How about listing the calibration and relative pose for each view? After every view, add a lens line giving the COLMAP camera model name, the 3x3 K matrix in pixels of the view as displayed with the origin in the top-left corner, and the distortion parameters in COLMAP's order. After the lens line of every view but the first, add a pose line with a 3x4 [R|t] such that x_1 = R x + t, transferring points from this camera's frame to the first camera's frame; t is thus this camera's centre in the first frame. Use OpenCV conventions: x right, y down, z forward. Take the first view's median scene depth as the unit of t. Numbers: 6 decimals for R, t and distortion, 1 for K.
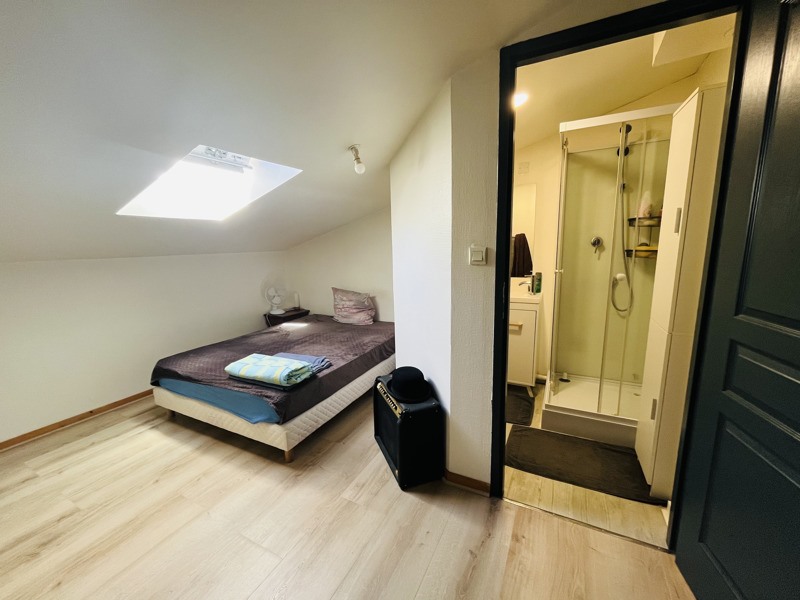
lens RADIAL K [[323.9, 0, 402.0], [0, 323.9, 300.2], [0, 0, 1]] dist [-0.001681, -0.000211]
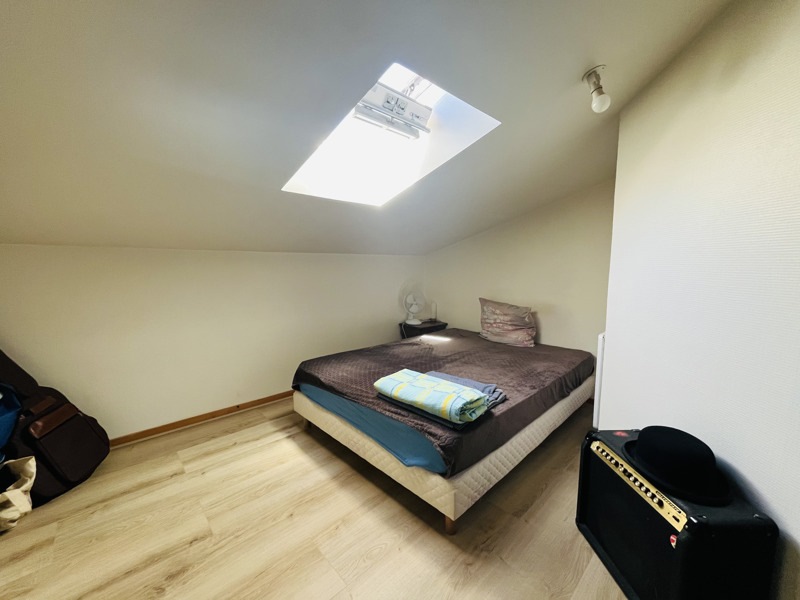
lens RADIAL K [[323.9, 0, 402.0], [0, 323.9, 300.2], [0, 0, 1]] dist [-0.001681, -0.000211]
pose [[0.944088, 0.060094, -0.324170, -0.231775], [-0.079599, 0.995707, -0.047237, 0.038269], [0.319940, 0.070399, 0.944819, 0.251174]]
